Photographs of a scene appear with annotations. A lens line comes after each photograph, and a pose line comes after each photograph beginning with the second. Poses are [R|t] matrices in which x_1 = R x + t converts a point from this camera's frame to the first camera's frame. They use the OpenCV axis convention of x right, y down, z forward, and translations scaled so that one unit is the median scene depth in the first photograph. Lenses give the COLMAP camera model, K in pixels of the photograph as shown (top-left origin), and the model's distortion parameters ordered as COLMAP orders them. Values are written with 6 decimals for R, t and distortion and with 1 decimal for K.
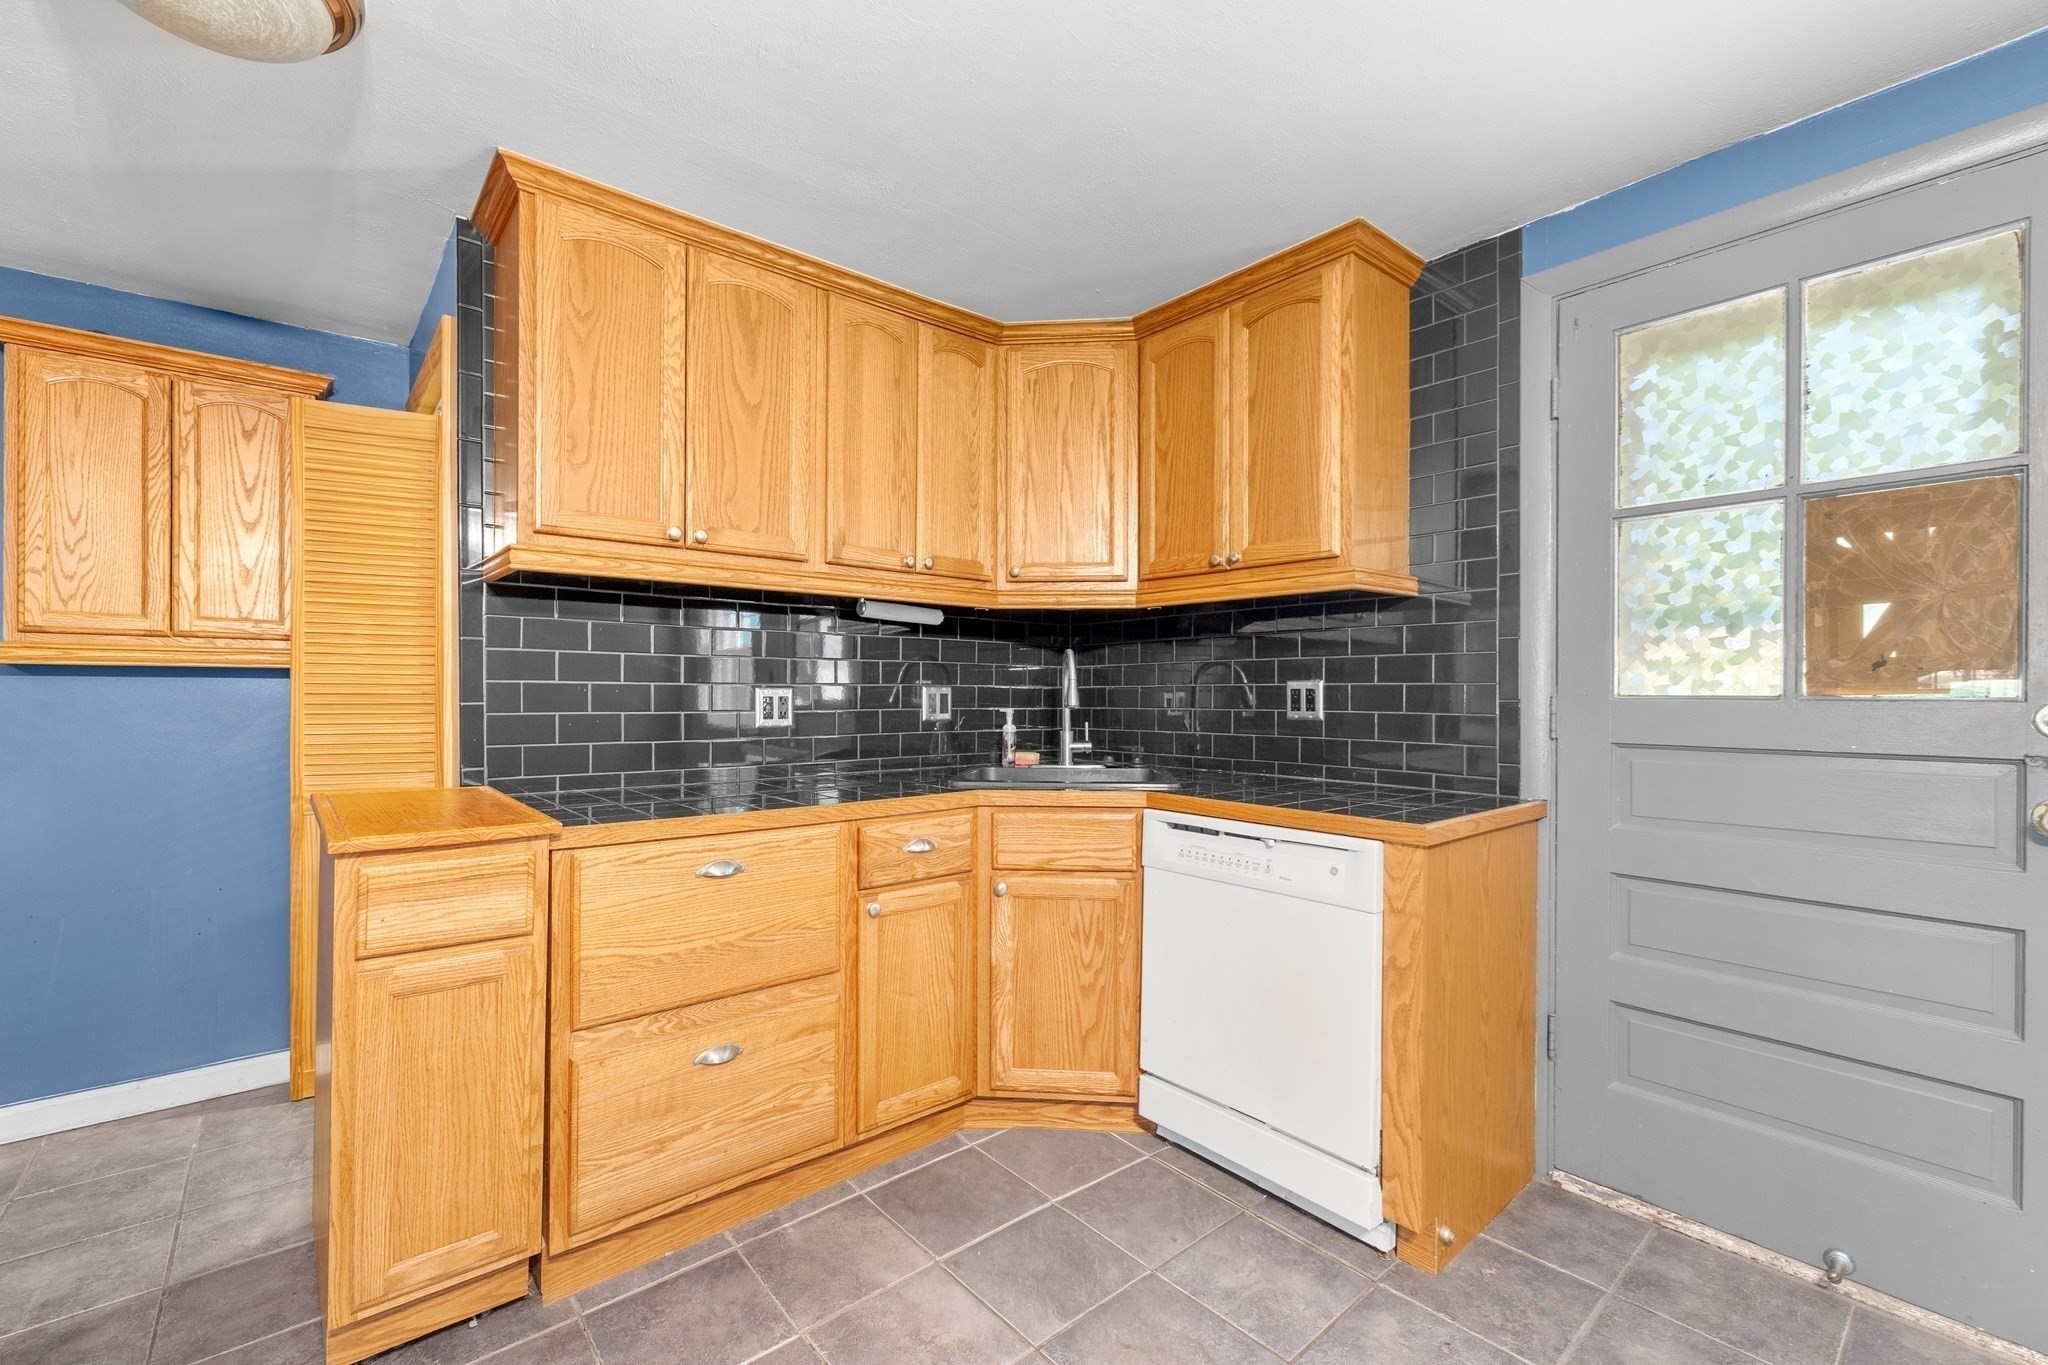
lens RADIAL K [[859.7, 0, 1006.7], [0, 859.7, 694.5], [0, 0, 1]] dist [0.002374, -0.001182]
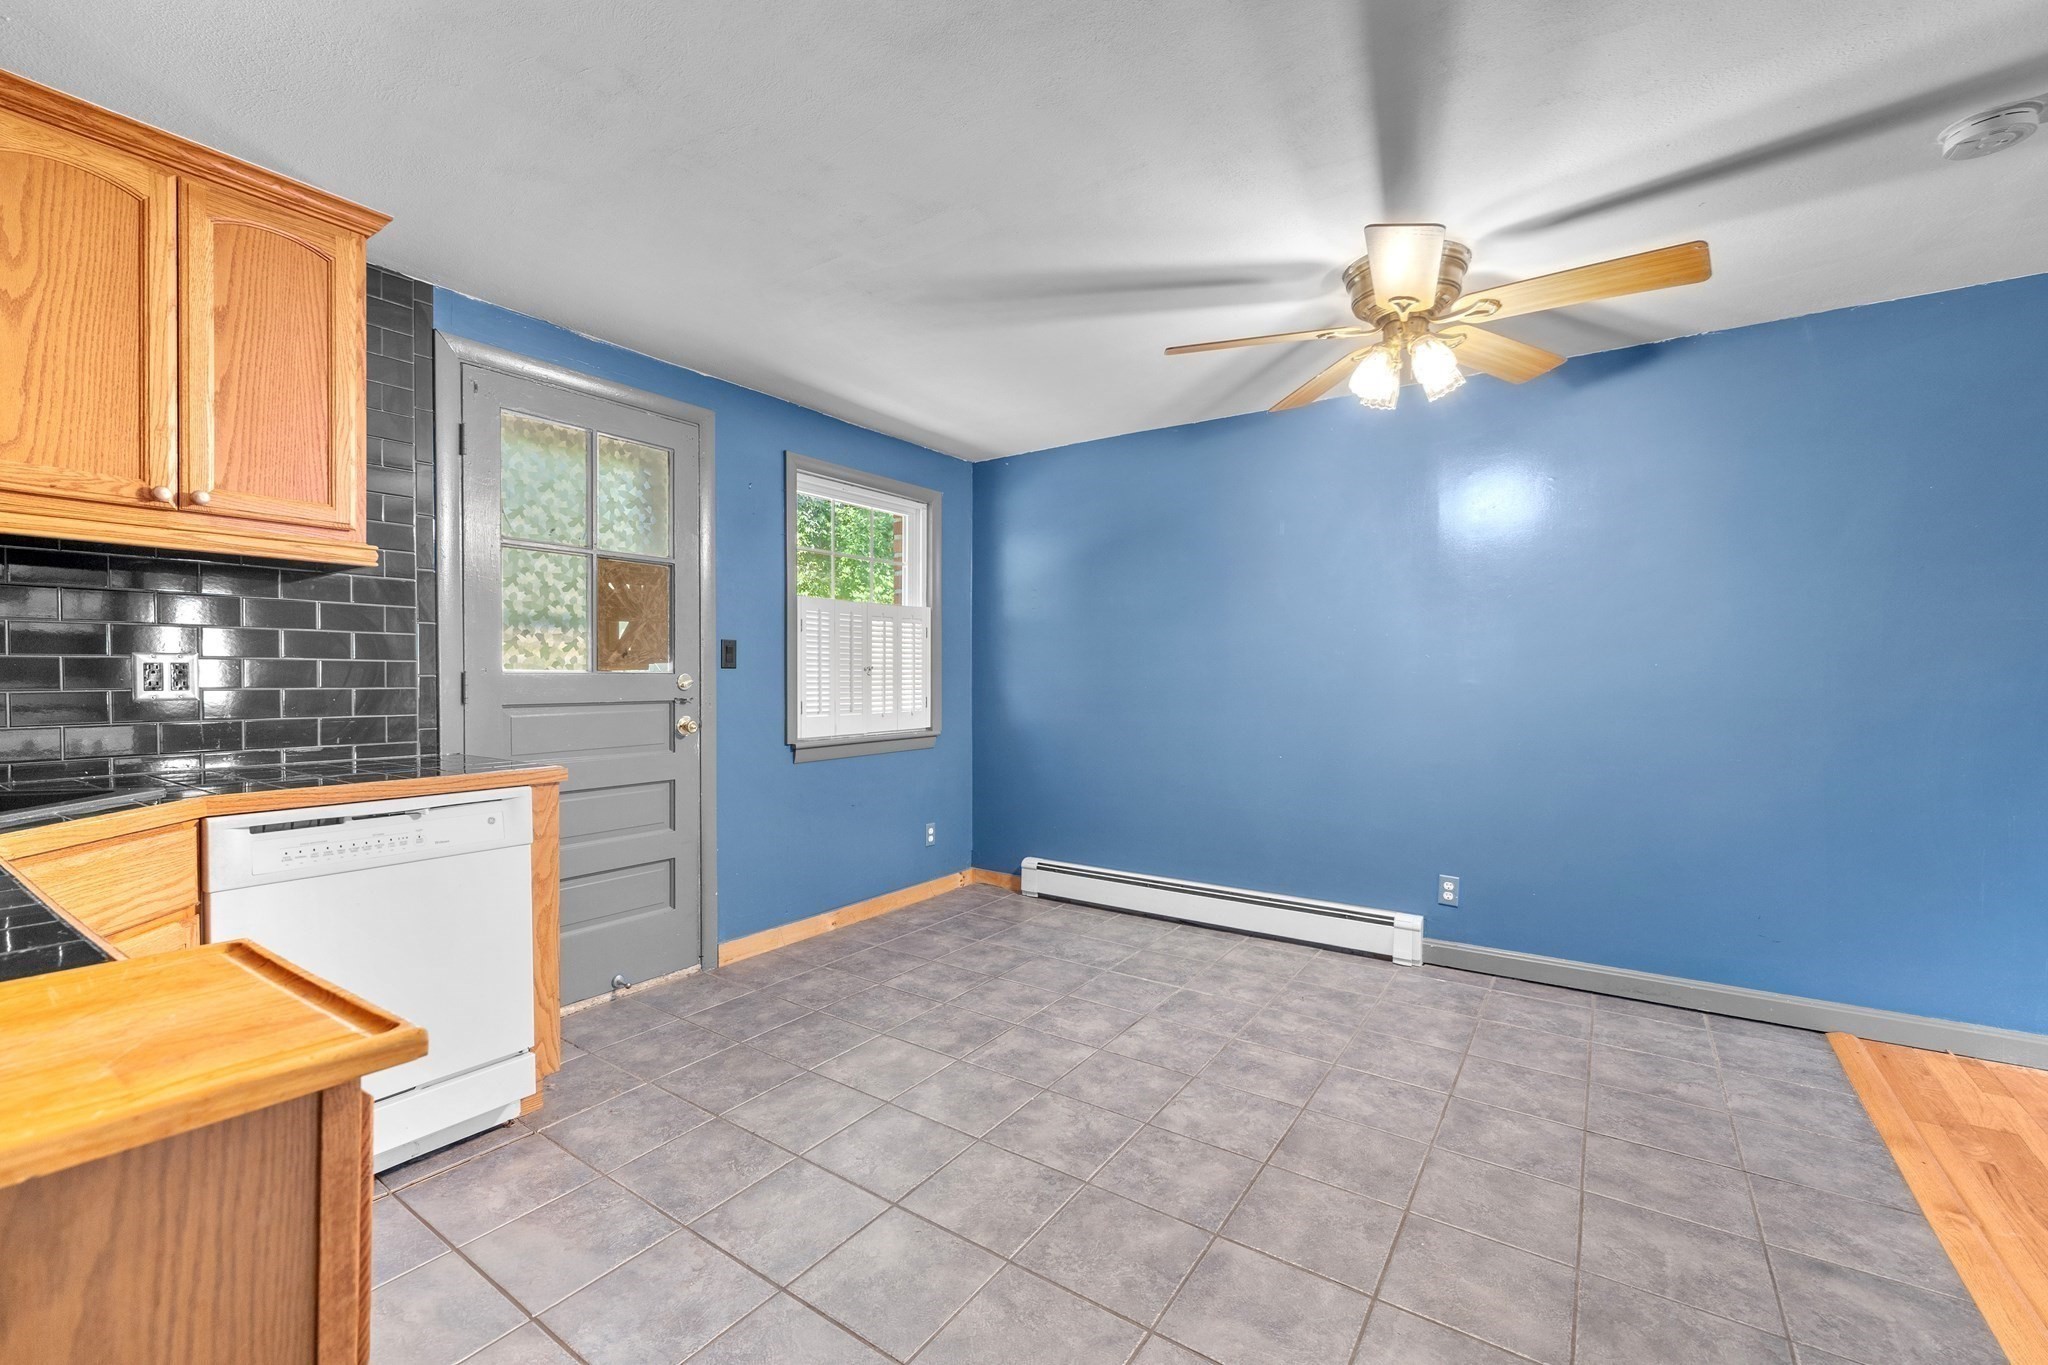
lens RADIAL K [[859.7, 0, 1010.0], [0, 859.7, 684.4], [0, 0, 1]] dist [0.002374, -0.001182]
pose [[-0.264708, -0.012460, 0.964248, -0.785835], [0.003426, 0.999898, 0.013861, 0.005954], [-0.964322, 0.006972, -0.264639, 0.531177]]
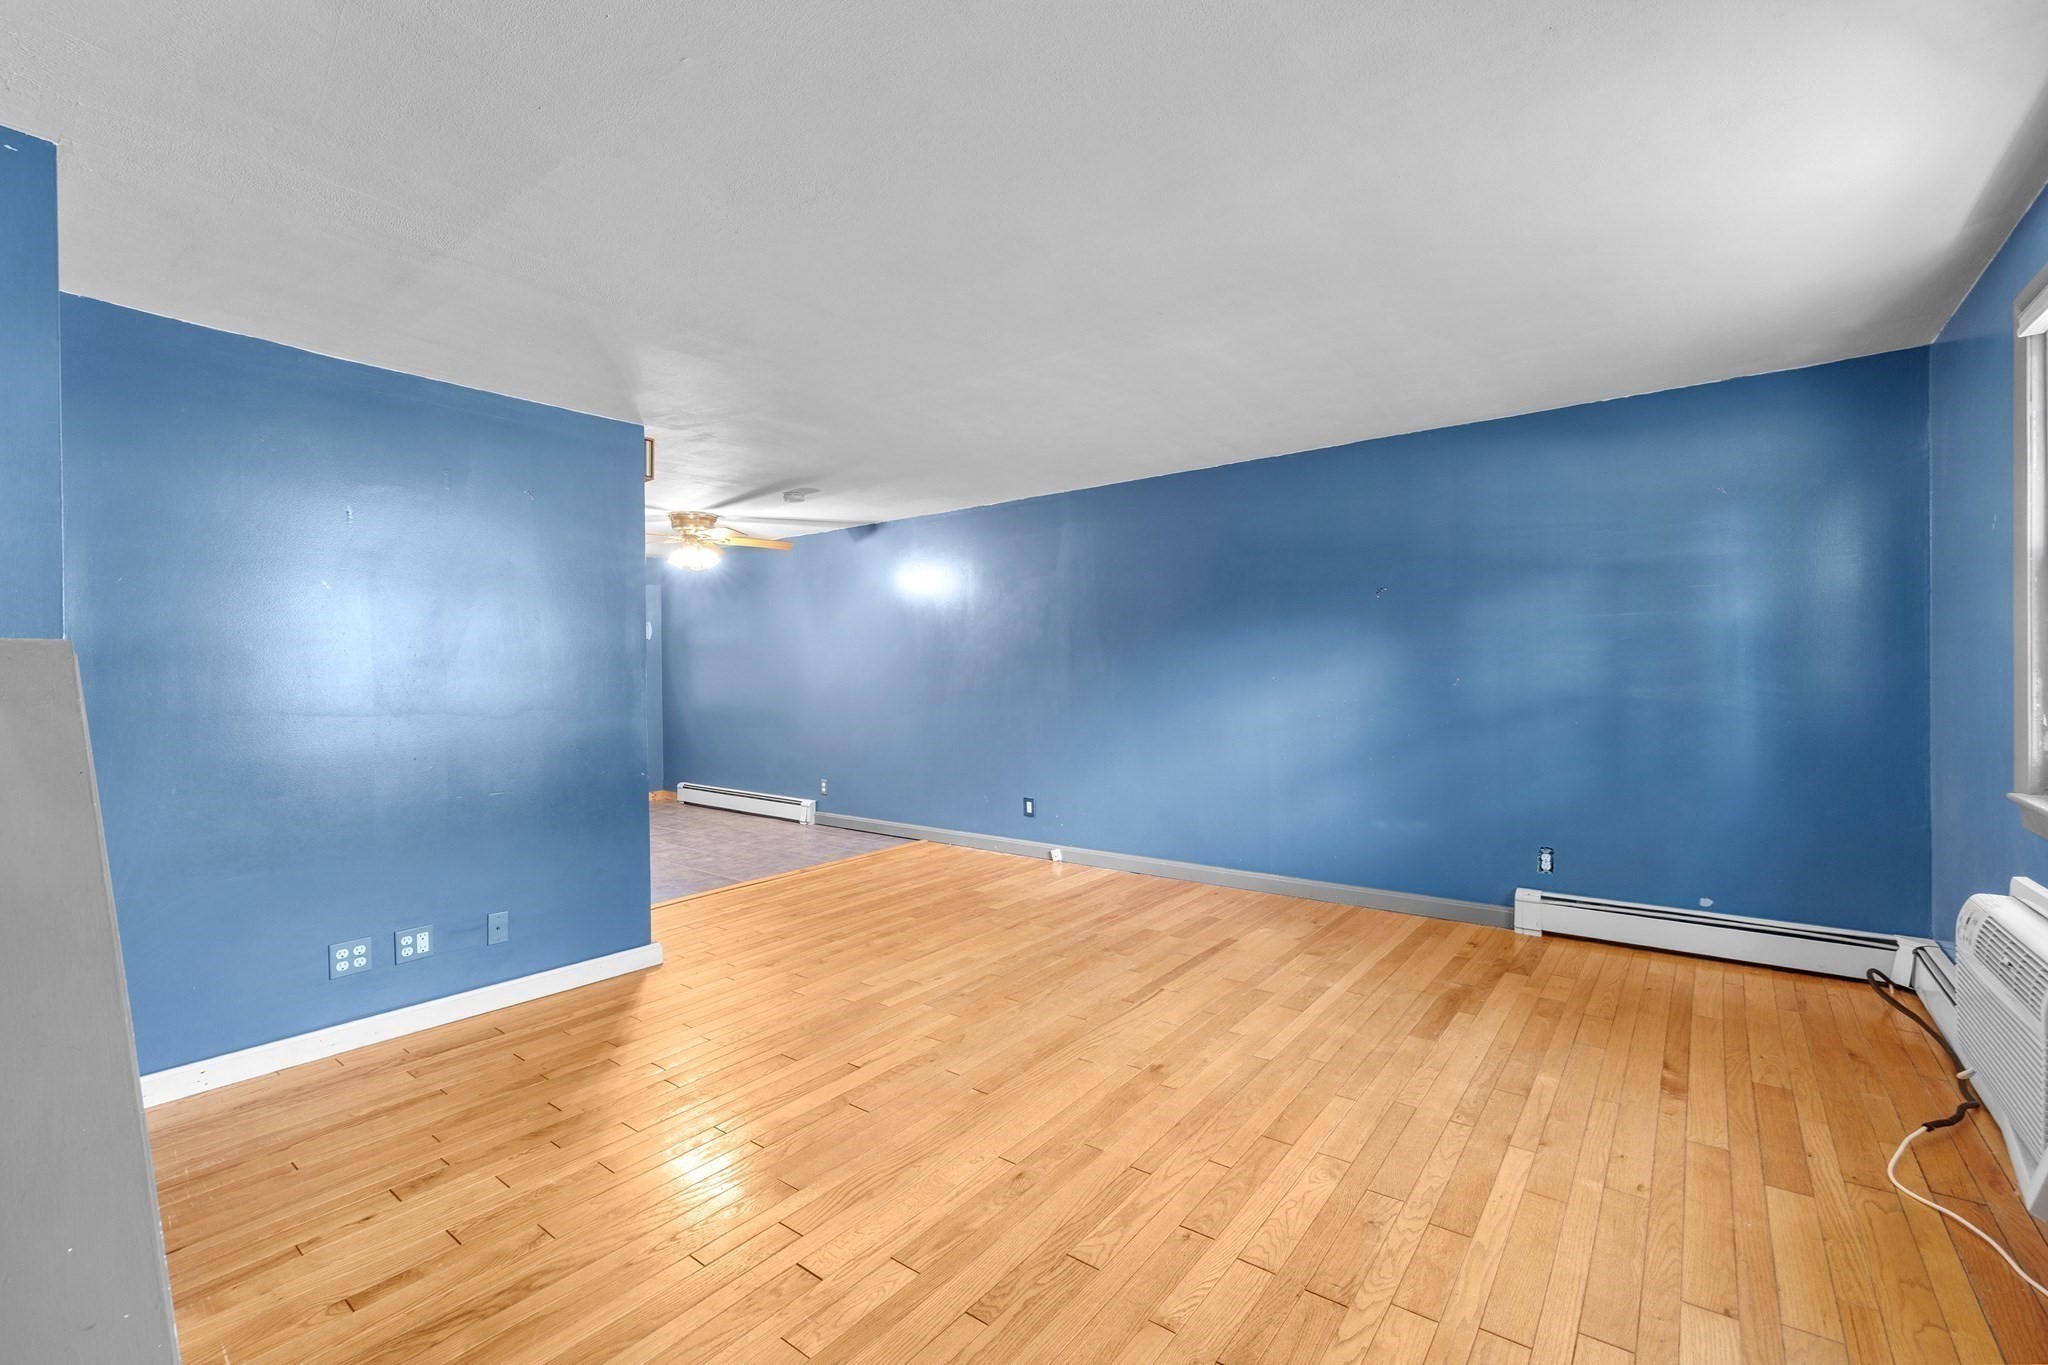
lens RADIAL K [[866.4, 0, 1013.1], [0, 866.4, 679.5], [0, 0, 1]] dist [-0.001102, -0.000047]
pose [[-0.198565, -0.010617, 0.980030, -2.744529], [0.009017, 0.999879, 0.012658, -0.023273], [-0.980046, 0.011350, -0.198445, -0.734138]]
